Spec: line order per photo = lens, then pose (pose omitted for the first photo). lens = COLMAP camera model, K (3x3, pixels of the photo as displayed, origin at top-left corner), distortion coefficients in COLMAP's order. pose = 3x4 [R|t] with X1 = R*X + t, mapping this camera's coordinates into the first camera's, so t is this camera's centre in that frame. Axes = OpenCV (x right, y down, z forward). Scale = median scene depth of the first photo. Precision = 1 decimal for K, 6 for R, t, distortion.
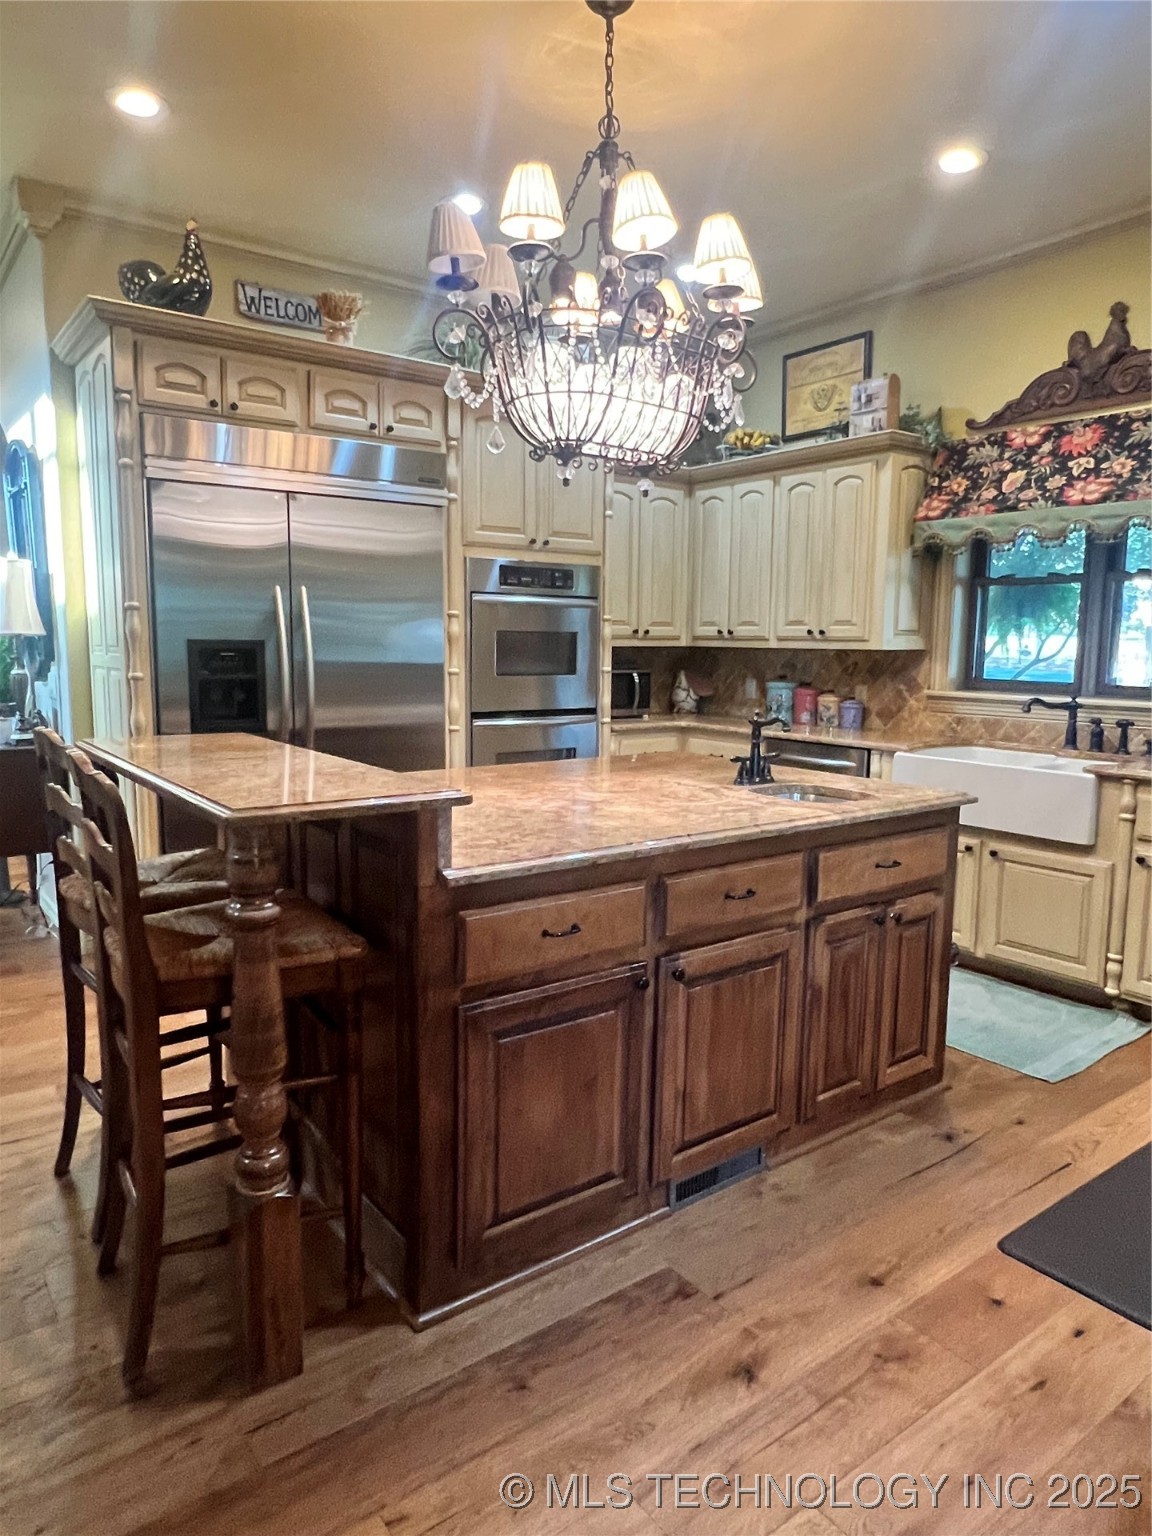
lens RADIAL K [[981.6, 0, 571.9], [0, 981.6, 767.7], [0, 0, 1]] dist [0.003217, -0.006609]
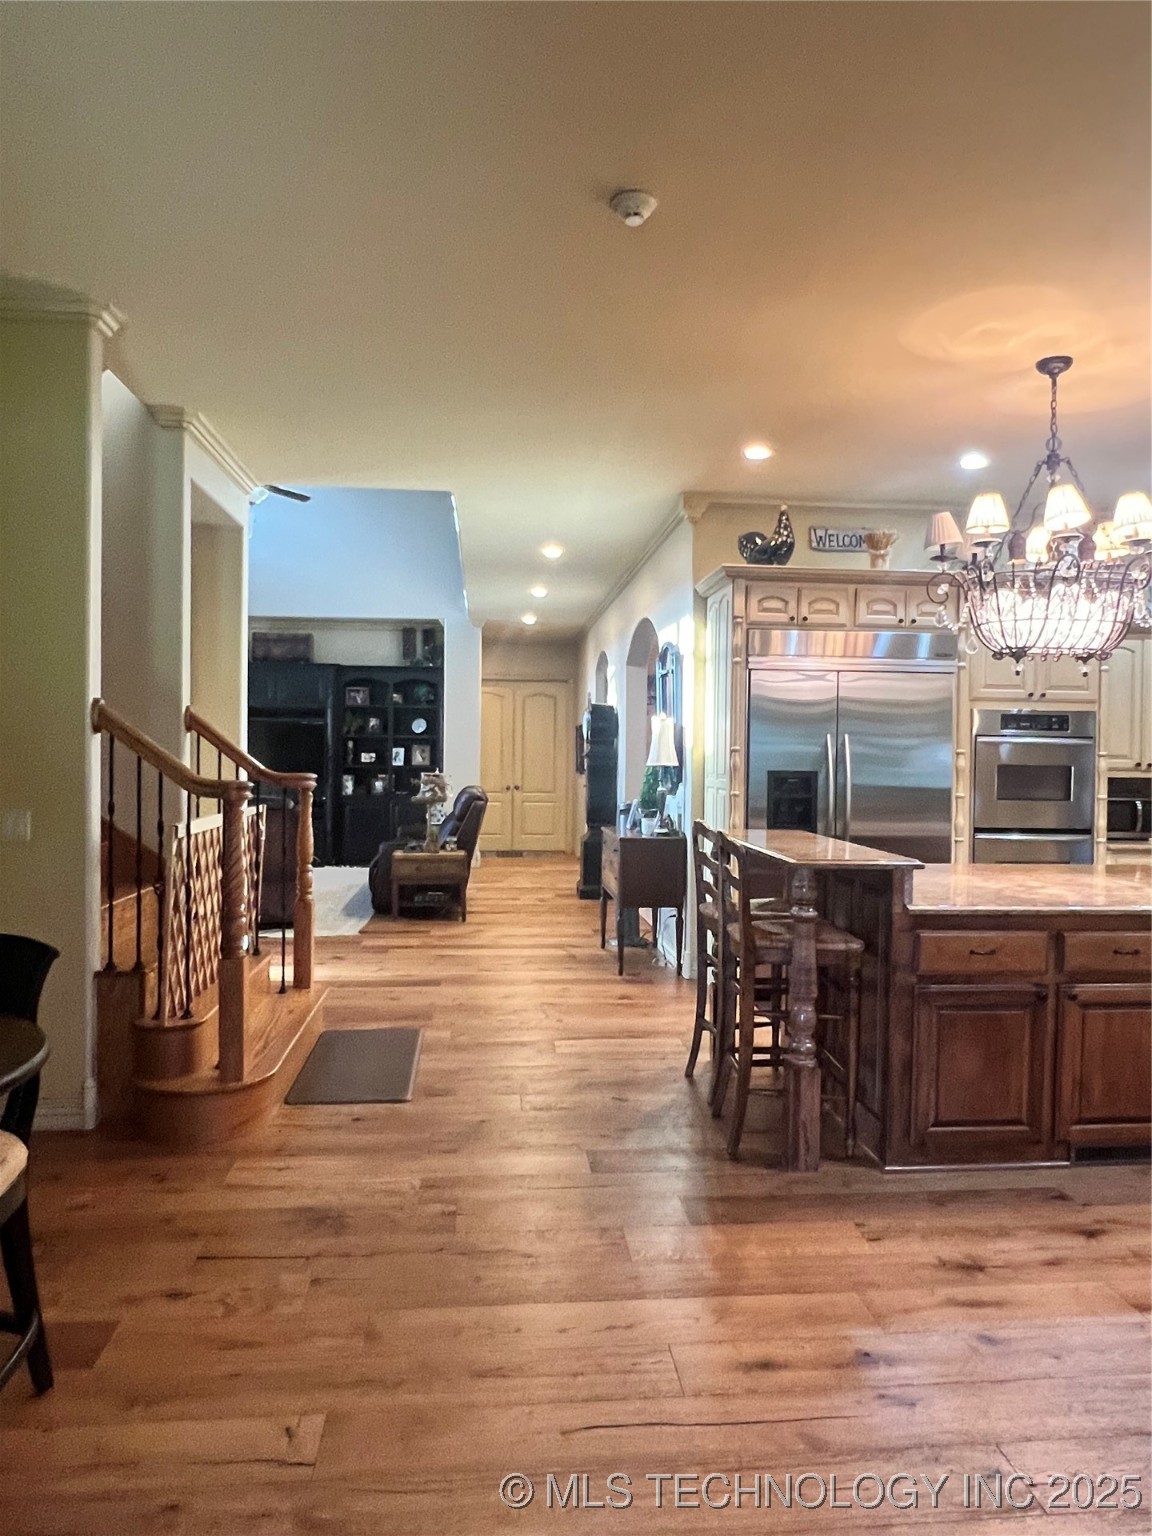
lens RADIAL K [[981.6, 0, 573.4], [0, 981.6, 764.5], [0, 0, 1]] dist [0.003217, -0.006609]
pose [[0.853618, 0.007207, -0.520849, 0.191963], [-0.072564, 0.991800, -0.105202, 0.056183], [0.515820, 0.127597, 0.847142, -0.596070]]
